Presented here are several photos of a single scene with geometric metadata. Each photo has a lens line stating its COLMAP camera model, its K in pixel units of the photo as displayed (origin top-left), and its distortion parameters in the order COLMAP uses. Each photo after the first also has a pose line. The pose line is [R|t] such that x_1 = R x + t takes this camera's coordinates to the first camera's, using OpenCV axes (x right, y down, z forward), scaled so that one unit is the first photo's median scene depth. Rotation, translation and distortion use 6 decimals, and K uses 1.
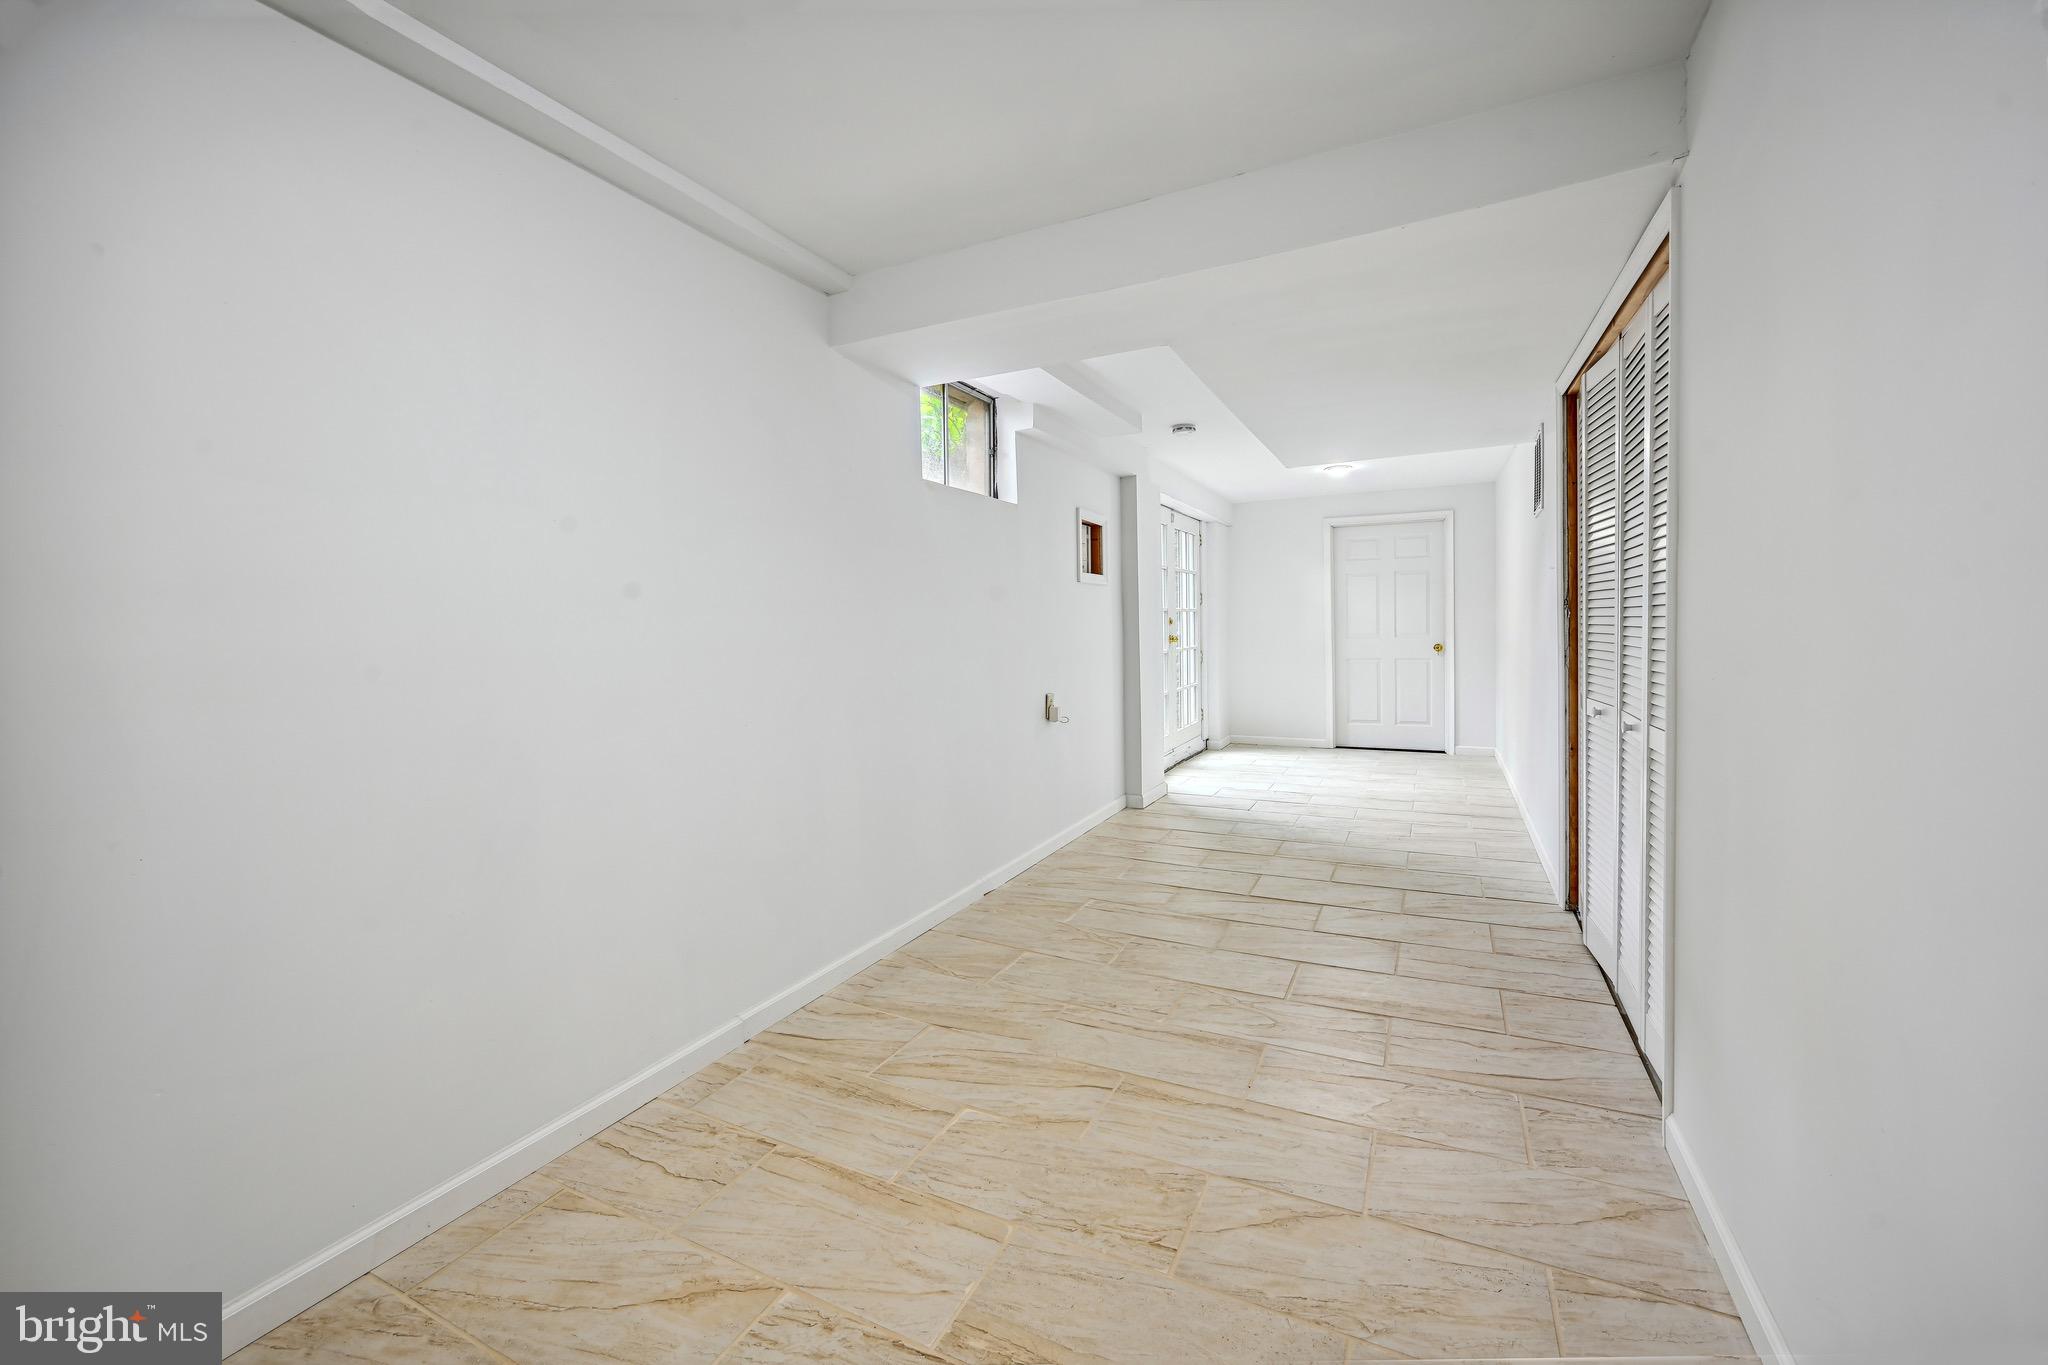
lens RADIAL K [[809.7, 0, 1027.2], [0, 809.7, 677.0], [0, 0, 1]] dist [0.000105, 0.000004]
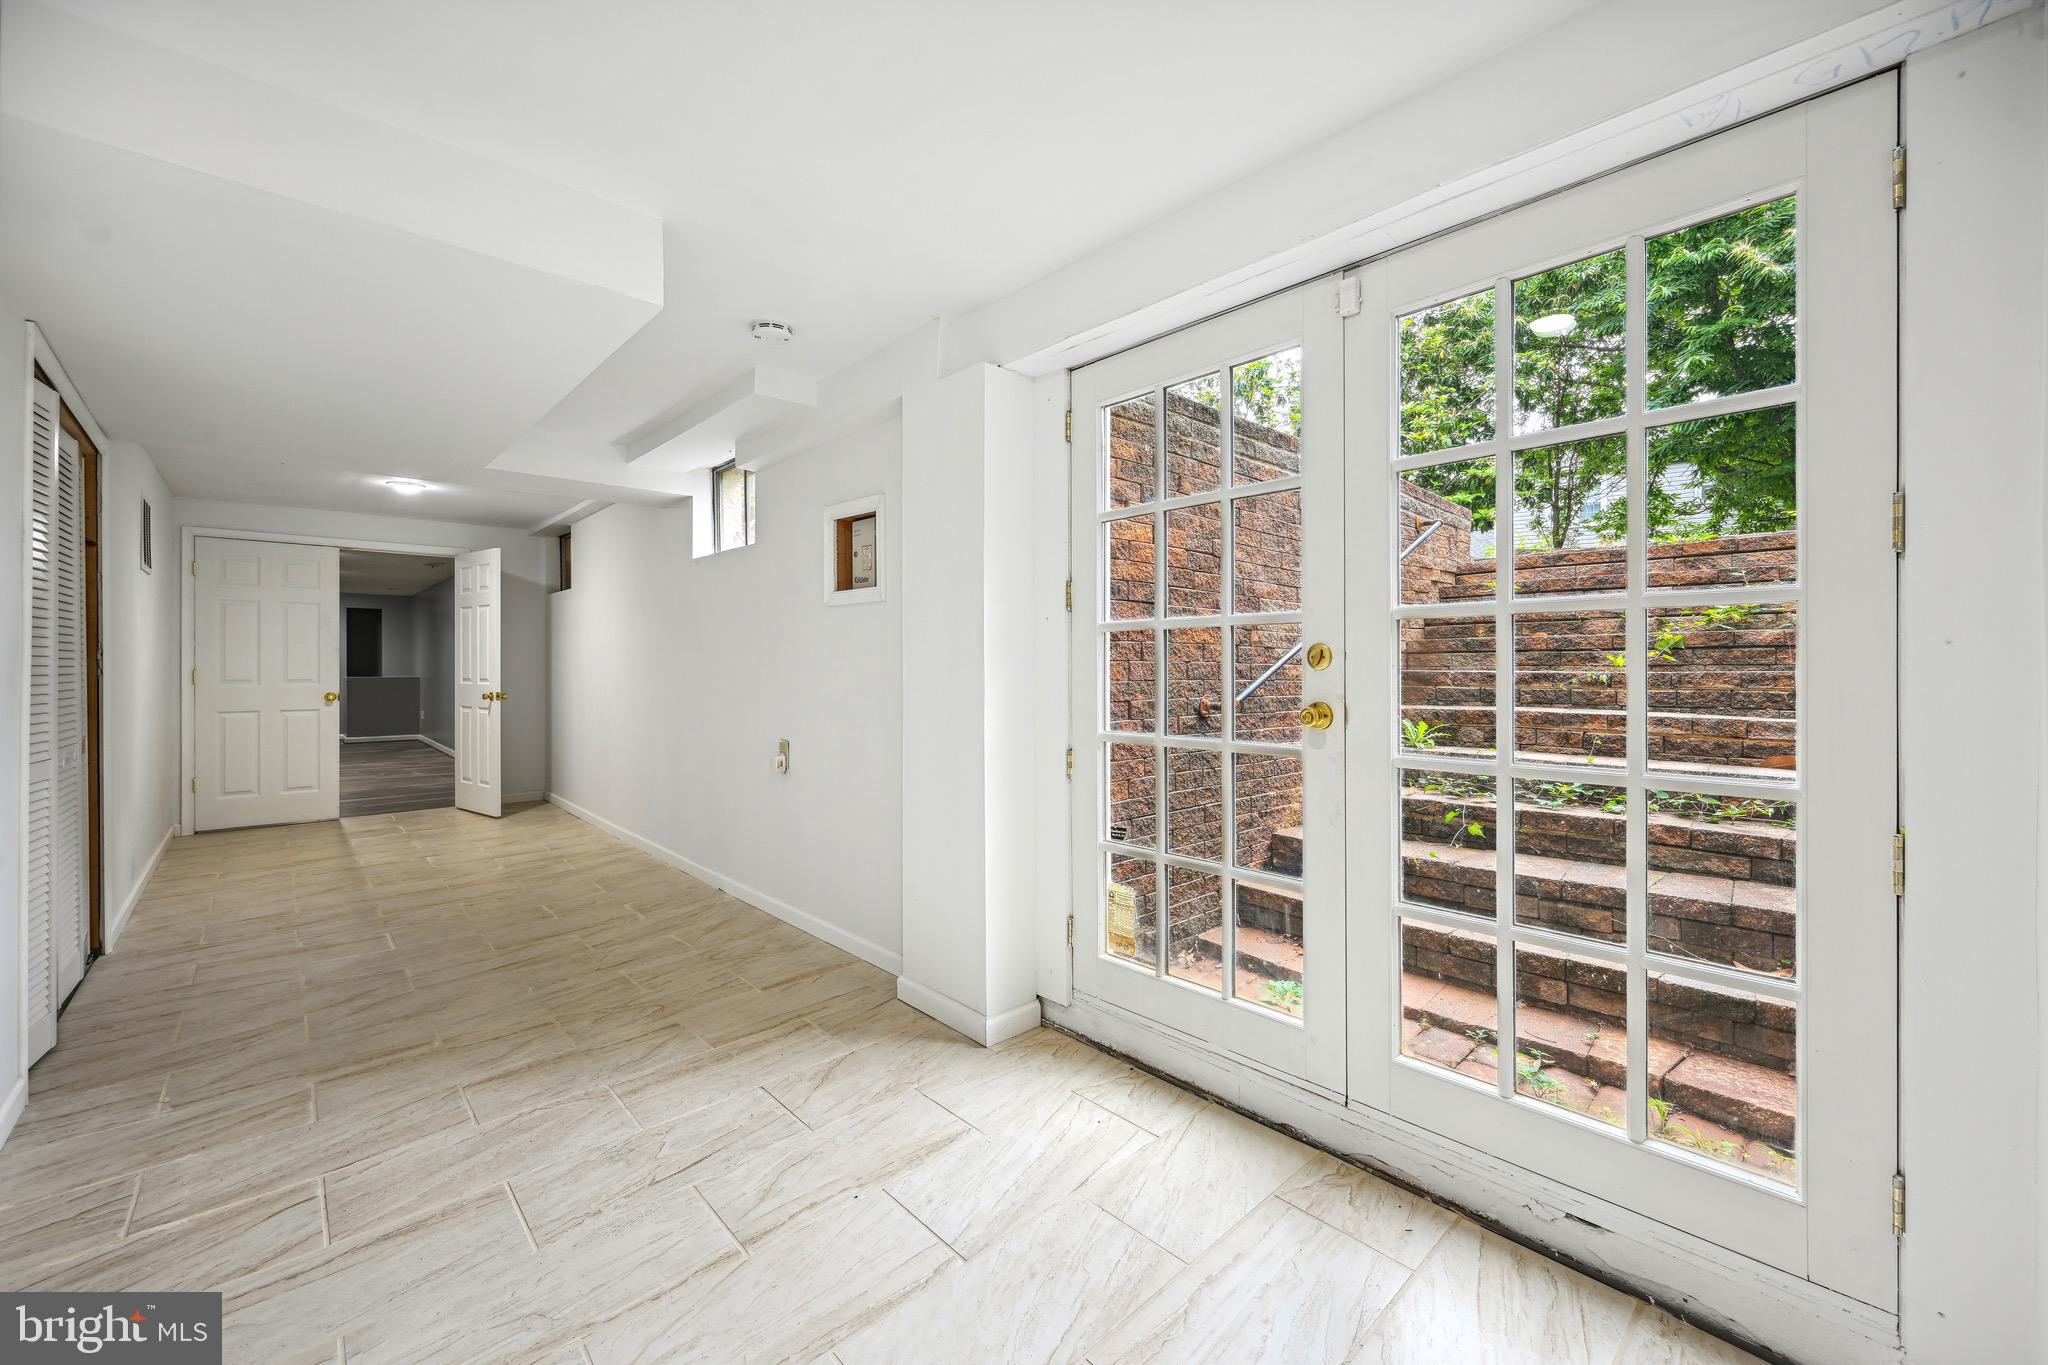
lens RADIAL K [[809.7, 0, 1025.8], [0, 809.7, 670.9], [0, 0, 1]] dist [0.000105, 0.000004]
pose [[-0.348440, 0.037545, -0.936579, 0.771688], [-0.043278, 0.997487, 0.056088, -0.117291], [0.936331, 0.060076, -0.345940, 1.563378]]
